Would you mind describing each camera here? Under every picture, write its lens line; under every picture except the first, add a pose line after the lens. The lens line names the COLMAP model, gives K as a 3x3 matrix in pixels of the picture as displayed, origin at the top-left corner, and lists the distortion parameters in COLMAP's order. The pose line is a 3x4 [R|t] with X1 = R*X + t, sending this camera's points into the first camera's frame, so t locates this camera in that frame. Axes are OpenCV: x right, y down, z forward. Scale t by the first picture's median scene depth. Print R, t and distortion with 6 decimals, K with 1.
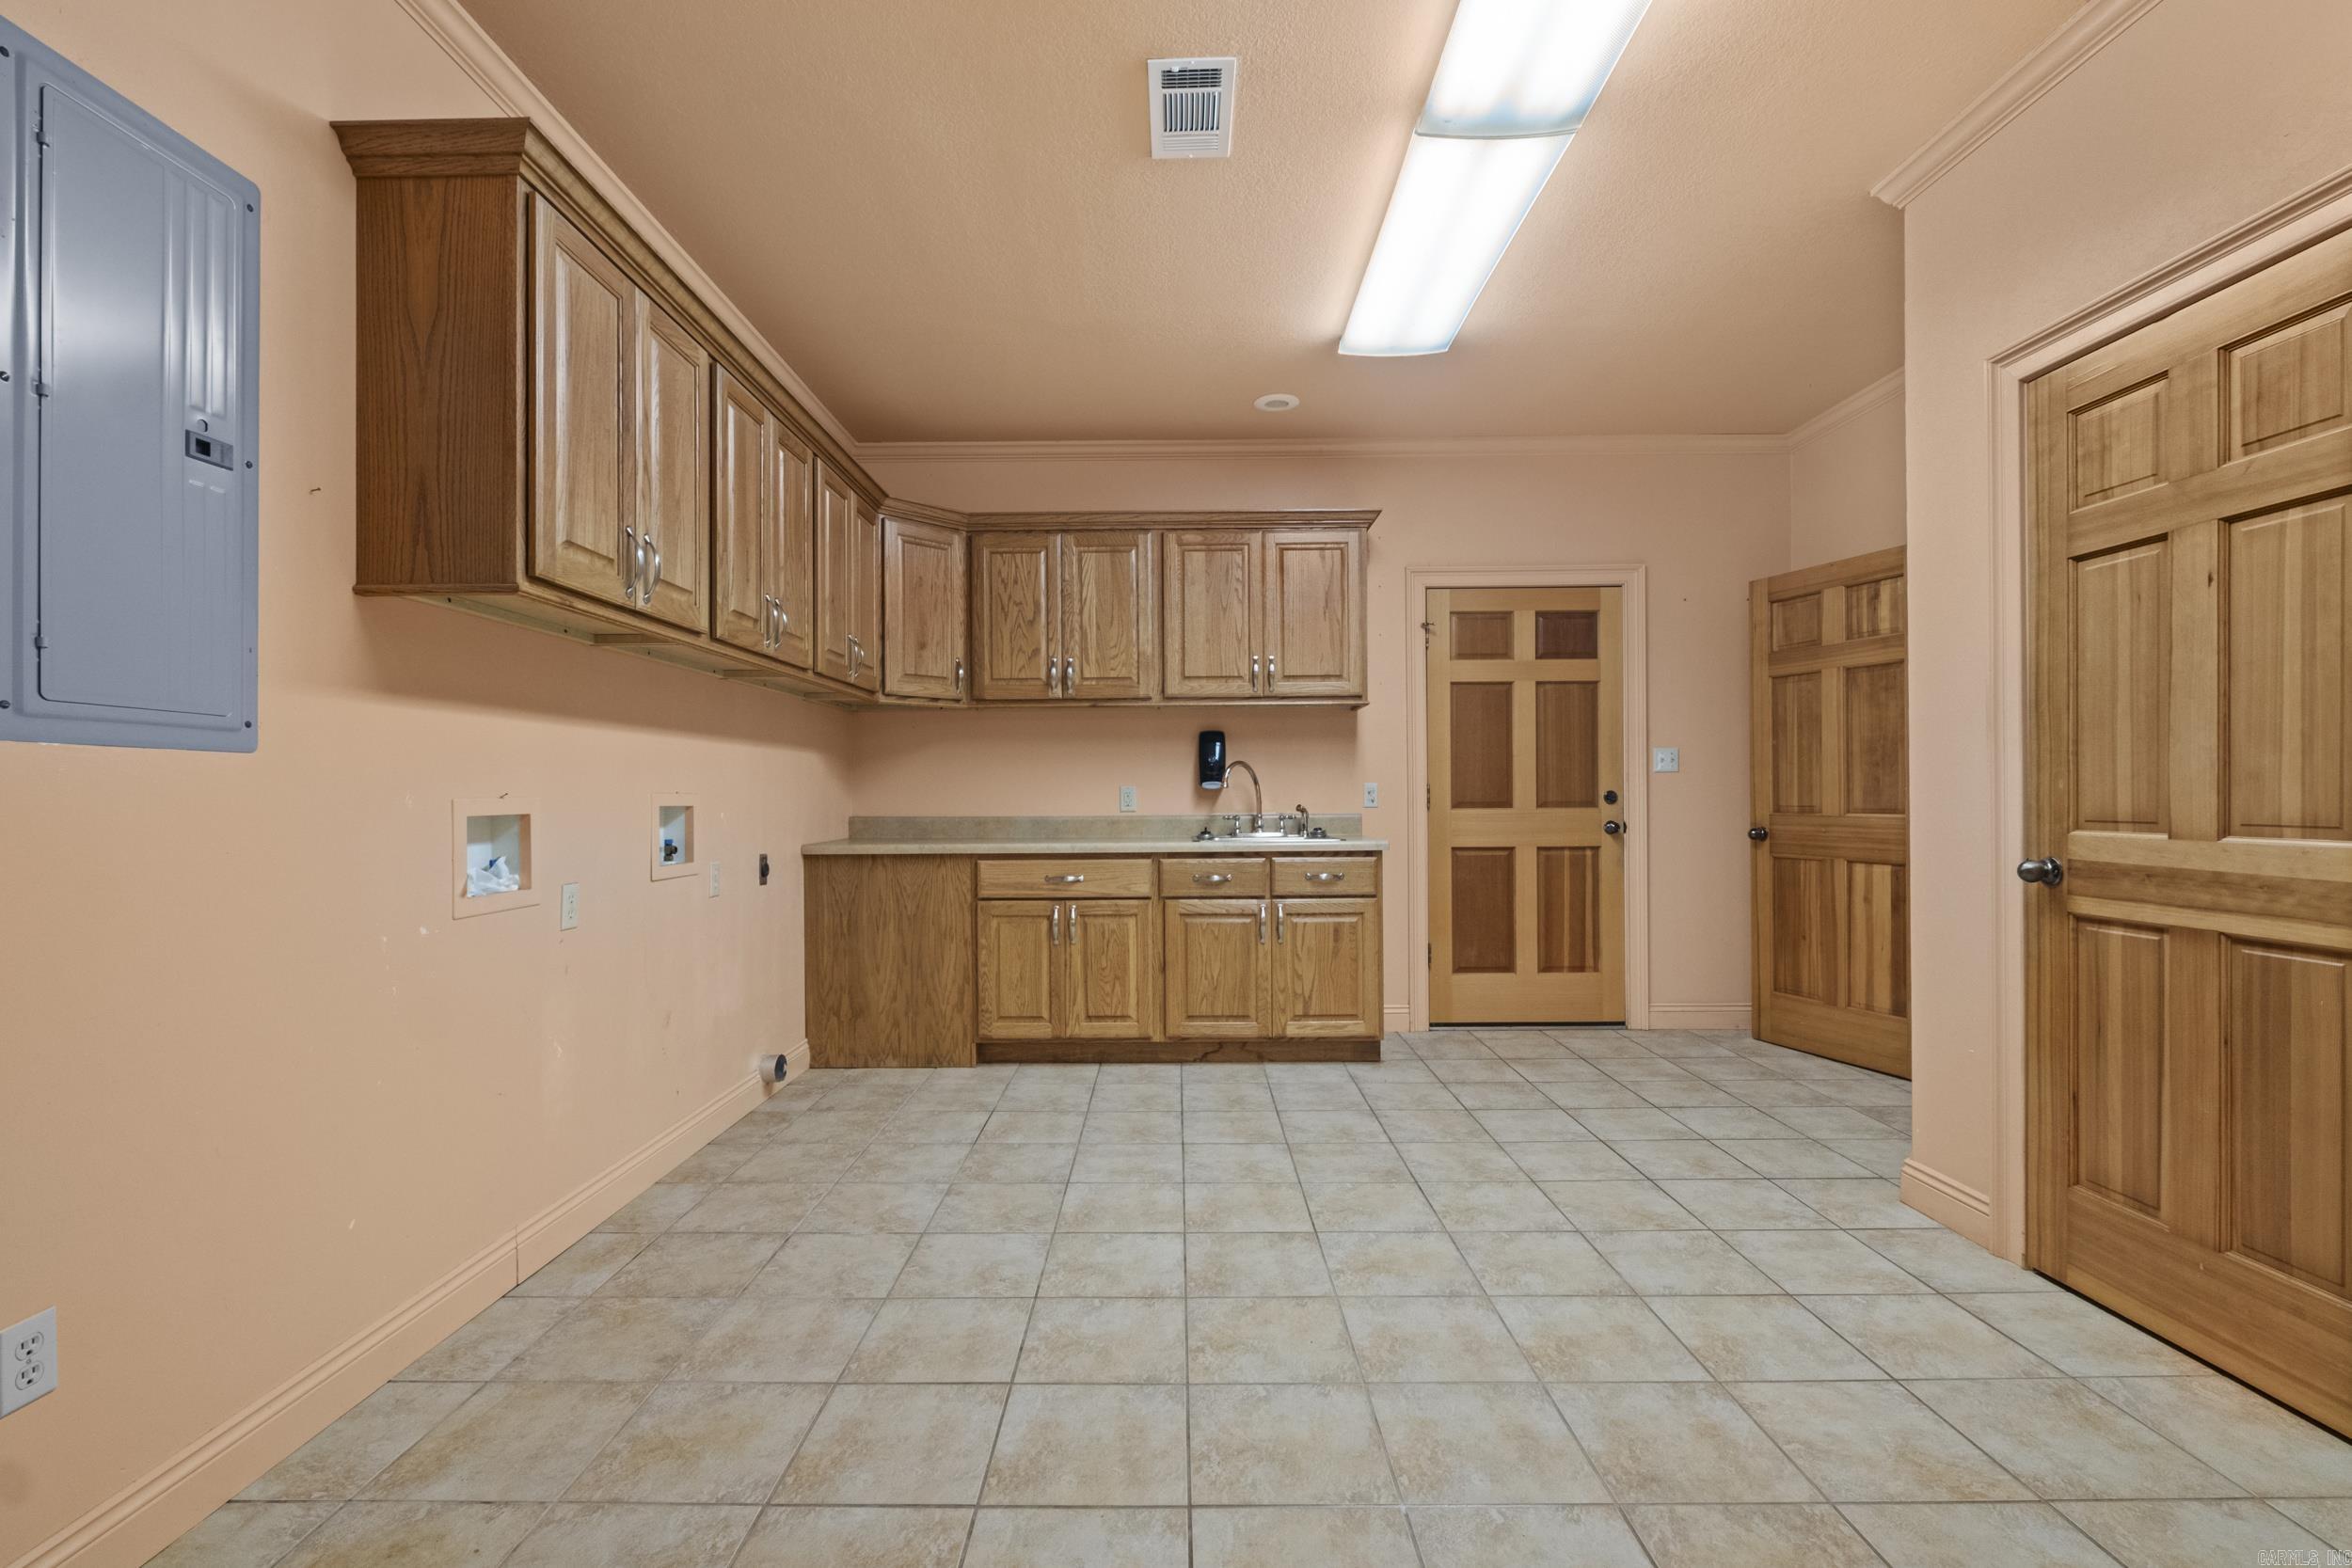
lens RADIAL K [[1012.6, 0, 1157.2], [0, 1012.6, 802.2], [0, 0, 1]] dist [-0.010768, 0.001563]
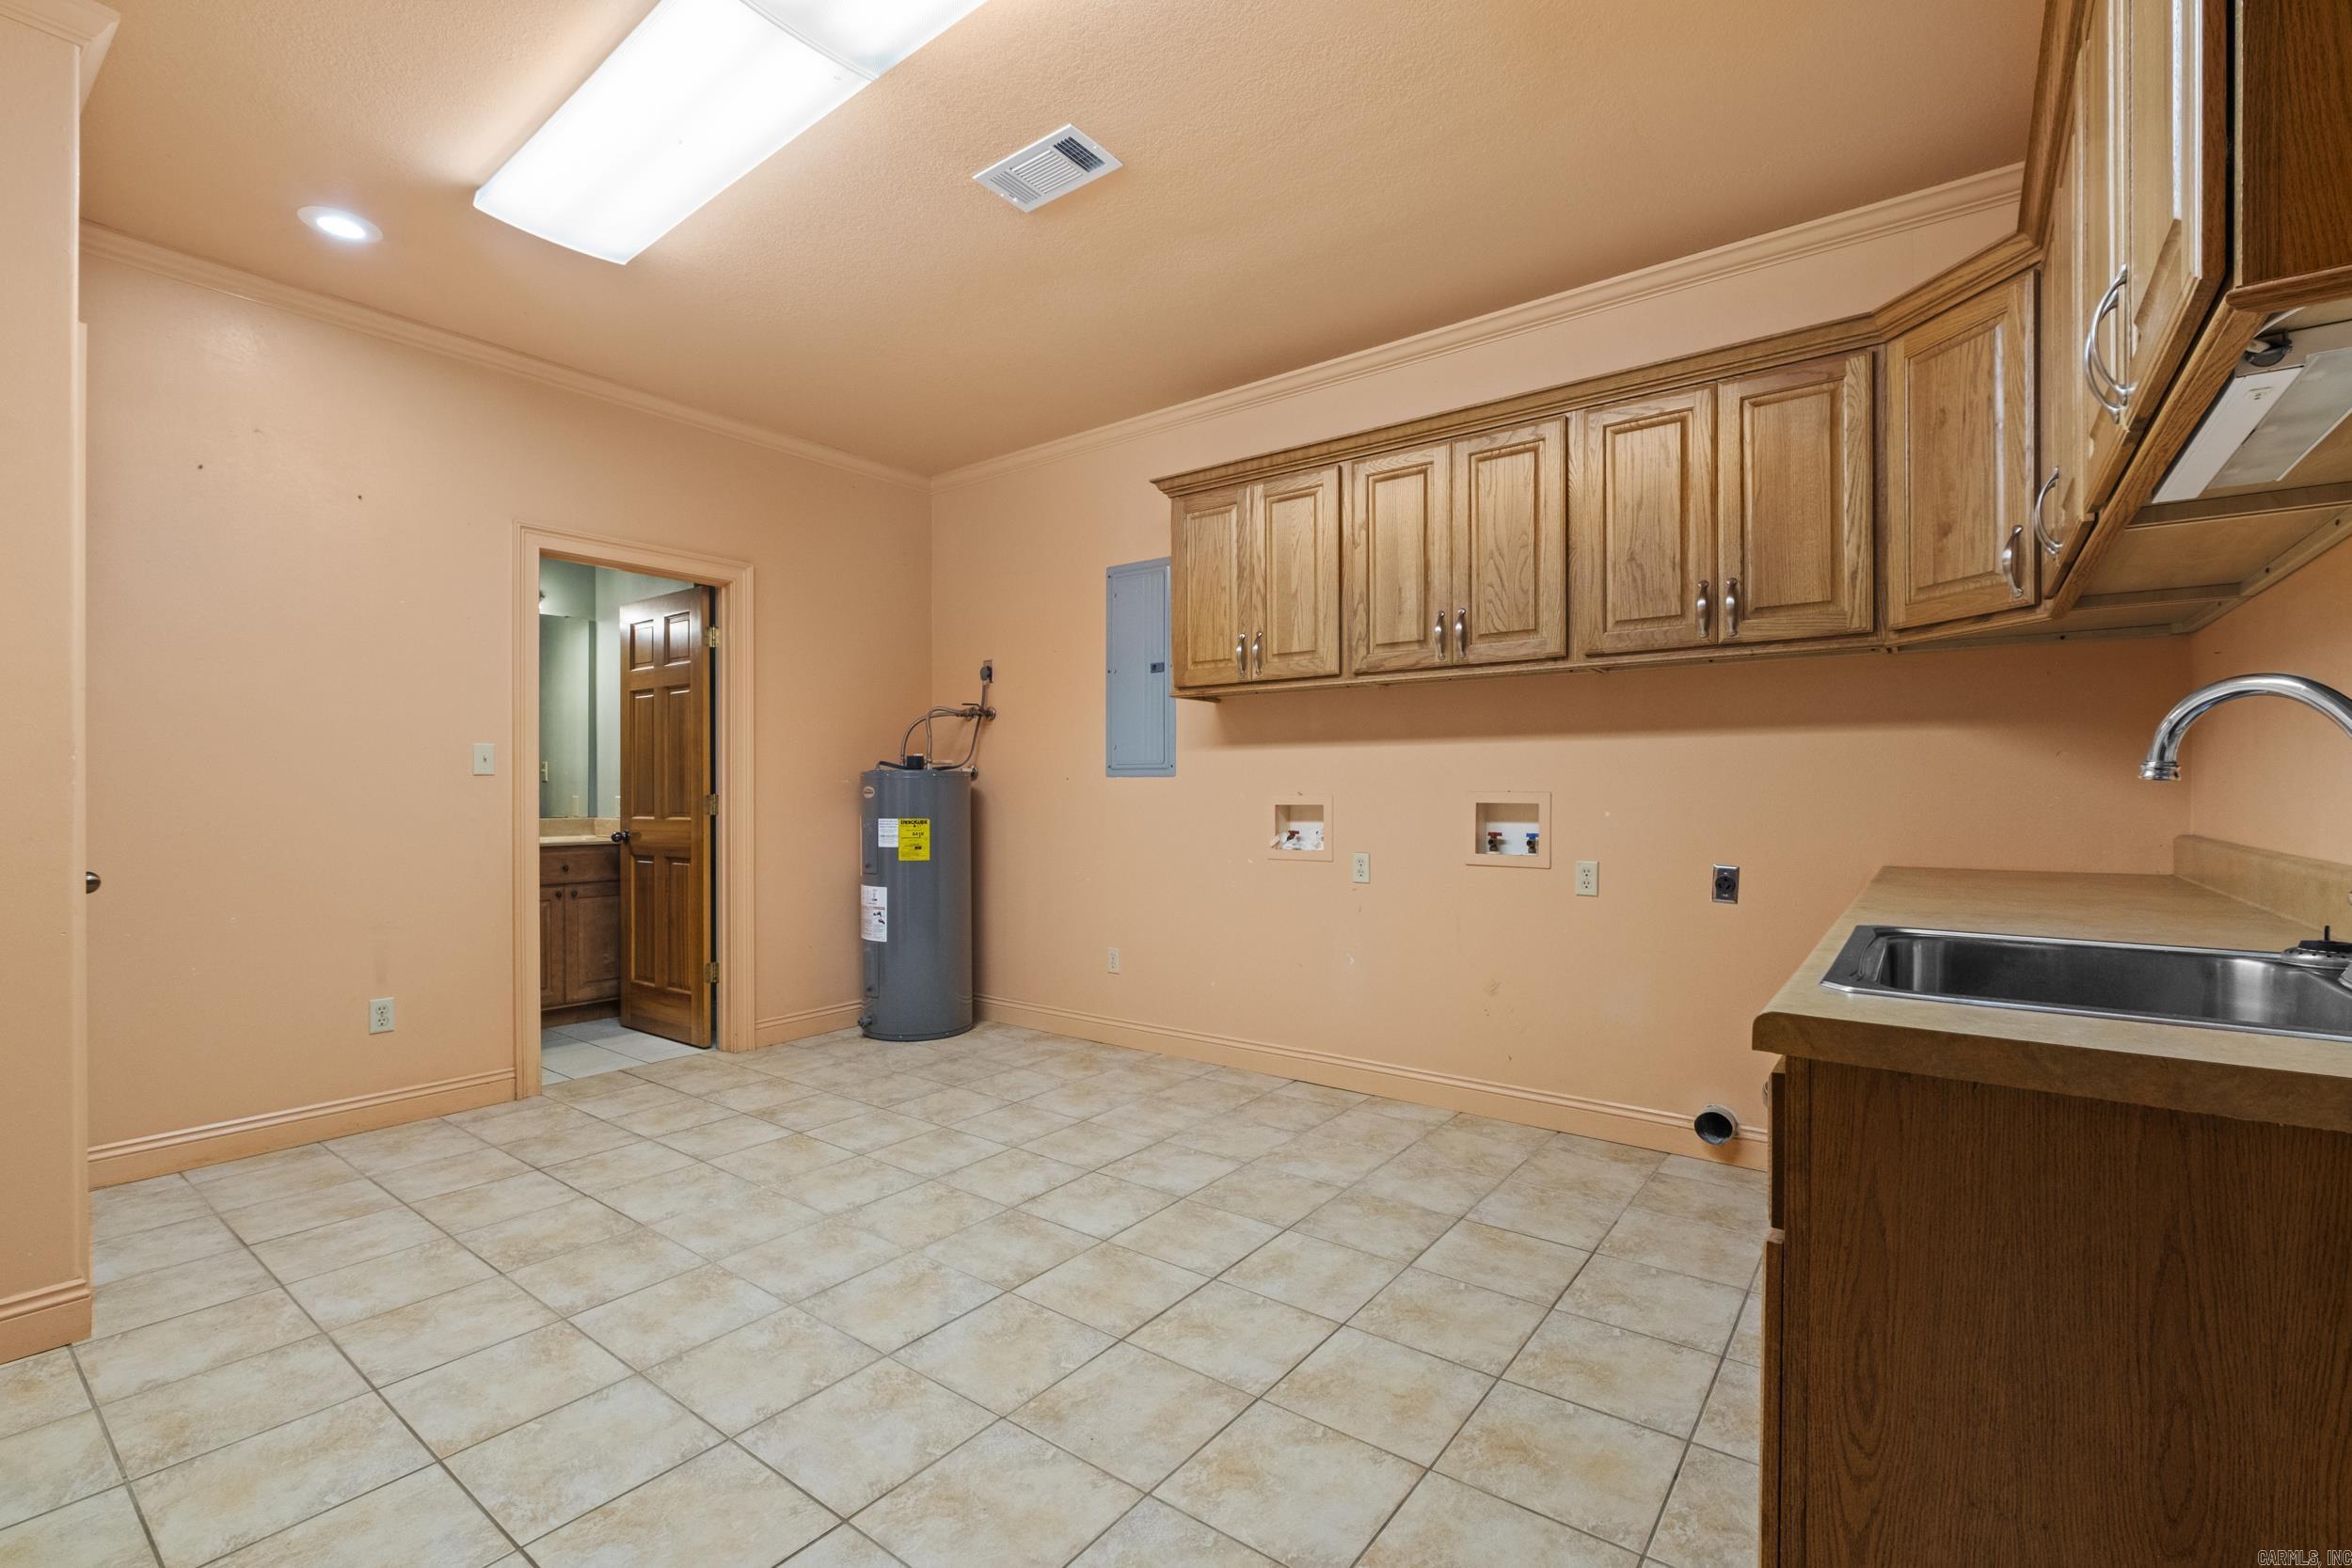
lens RADIAL K [[1012.6, 0, 1173.1], [0, 1012.6, 791.4], [0, 0, 1]] dist [-0.010768, 0.001563]
pose [[-0.582977, 0.008254, -0.812447, 0.951282], [-0.000973, 0.999941, 0.010857, -0.030471], [0.812488, 0.007120, -0.582934, 1.962638]]
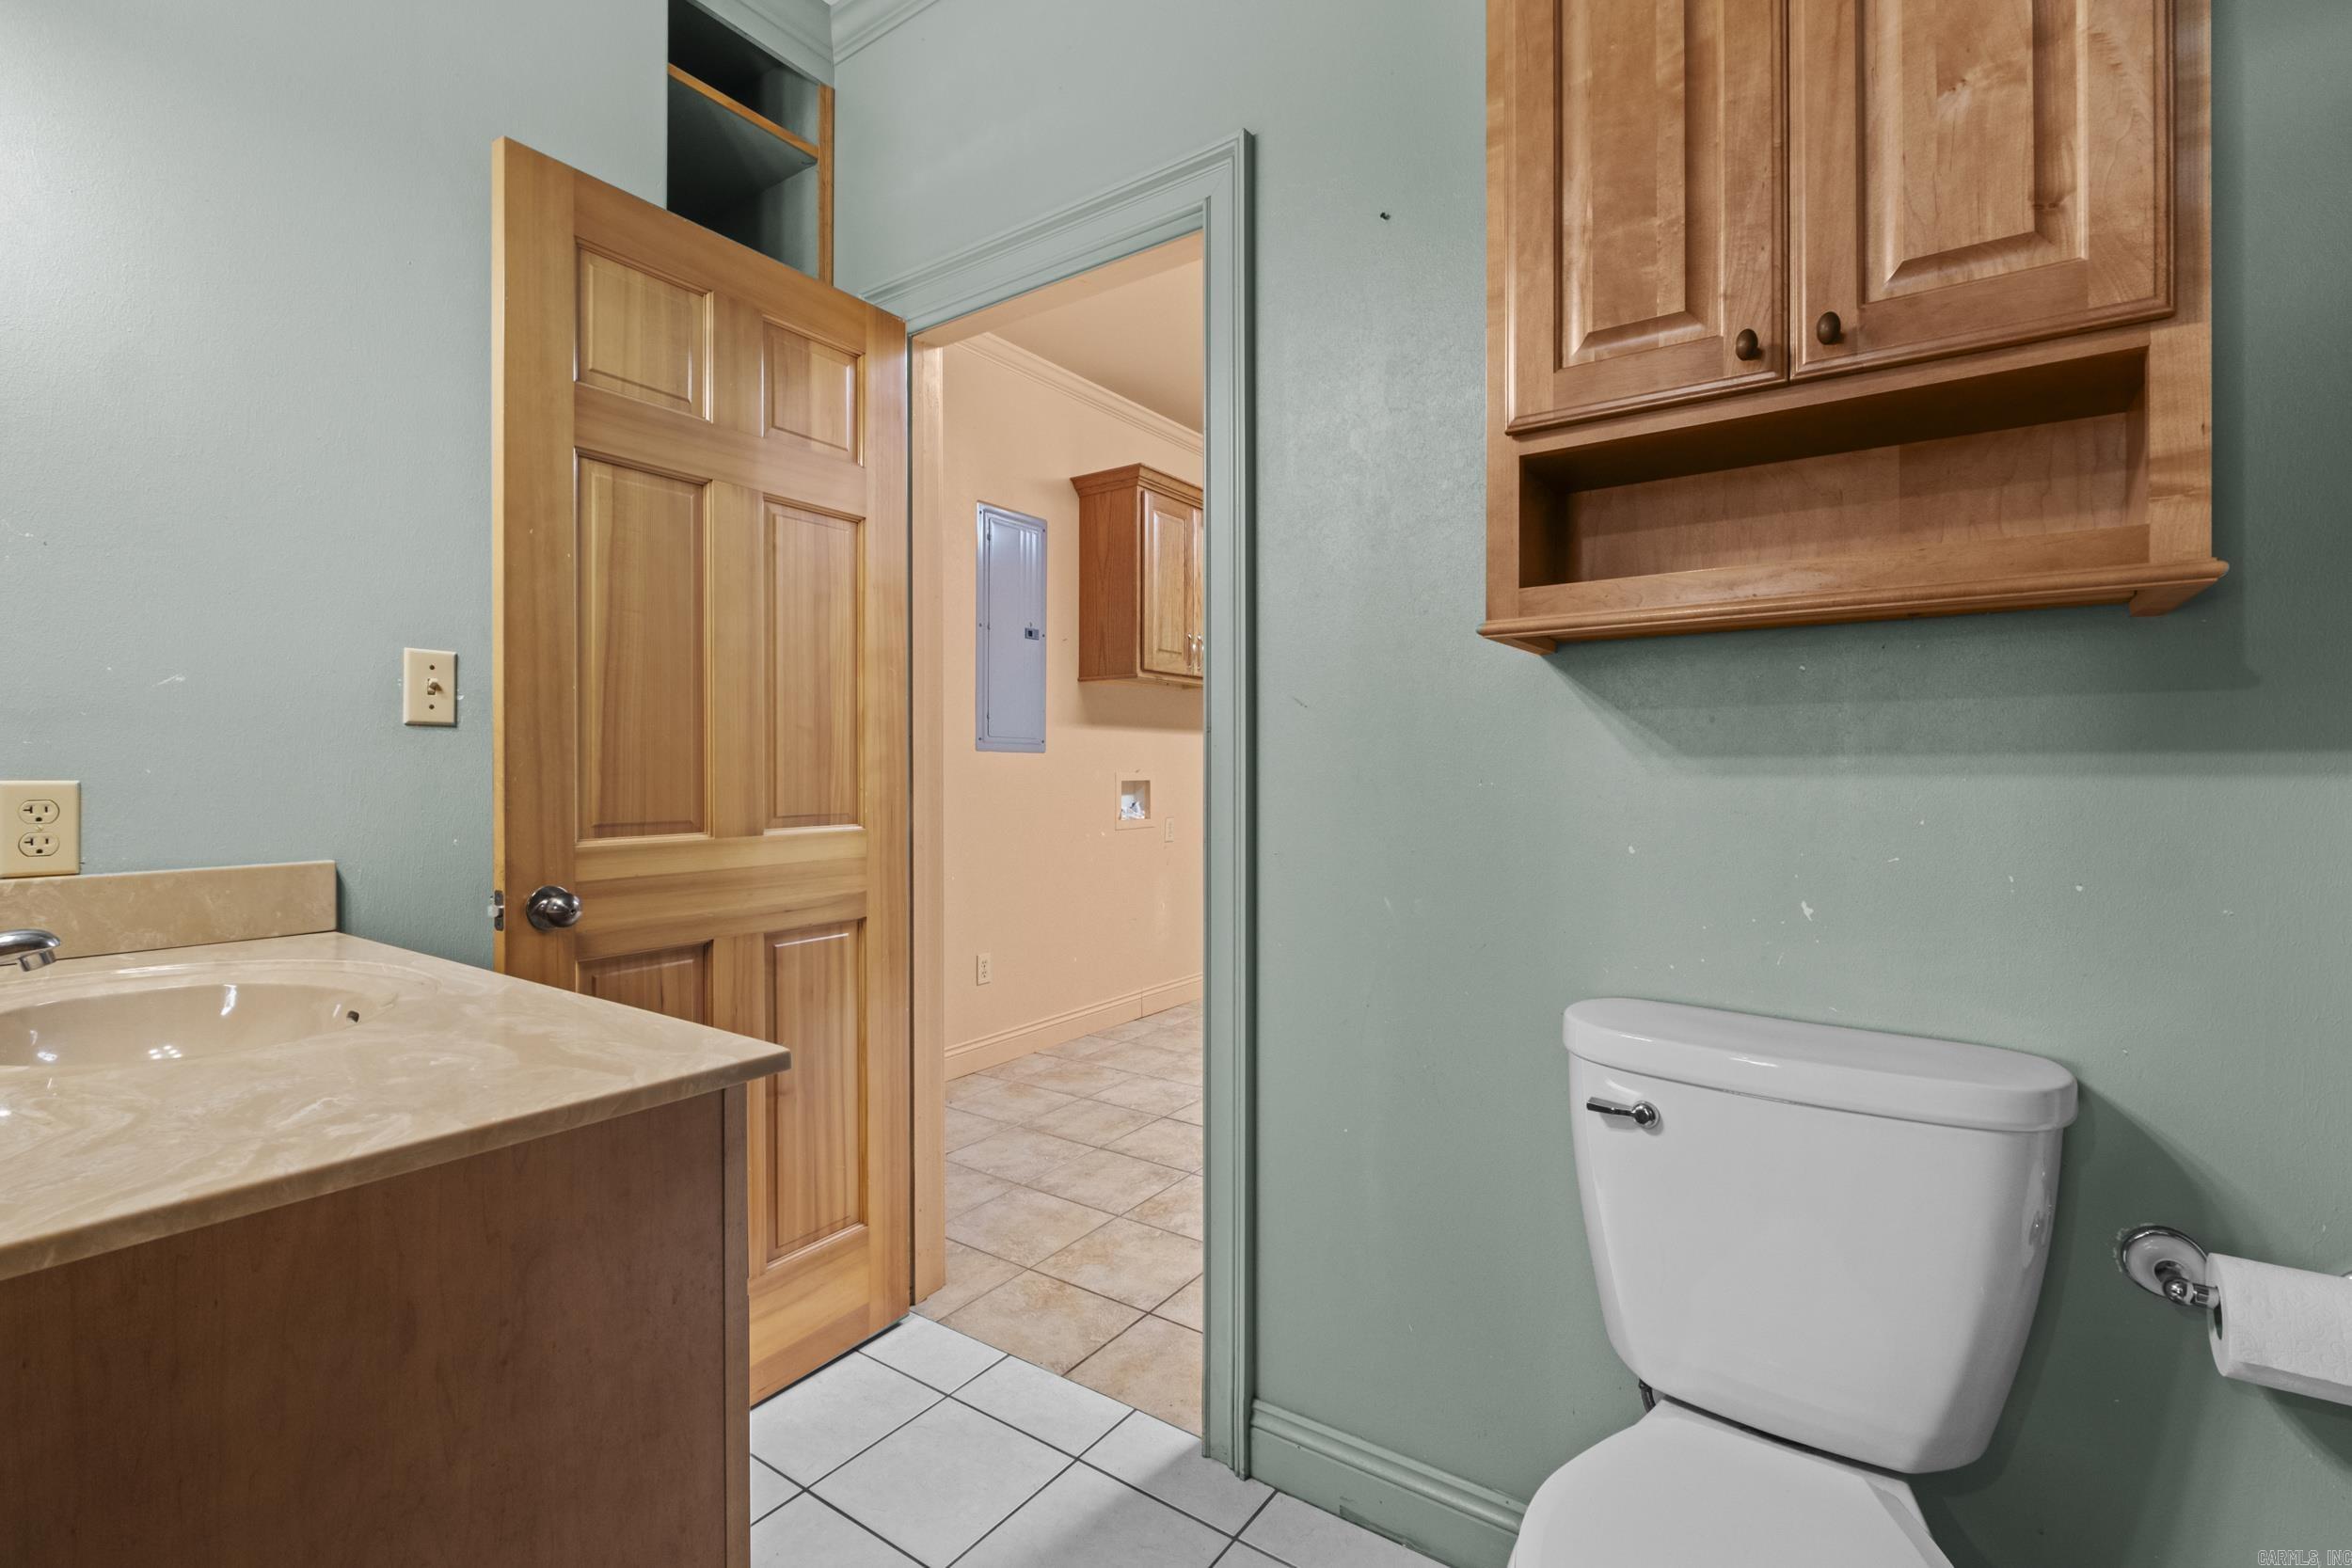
lens RADIAL K [[1012.6, 0, 1167.1], [0, 1012.6, 784.9], [0, 0, 1]] dist [-0.010768, 0.001563]
pose [[0.826961, 0.010658, -0.562158, 0.570239], [-0.006548, 0.999935, 0.009325, 0.002257], [0.562221, -0.004031, 0.826977, -0.676965]]
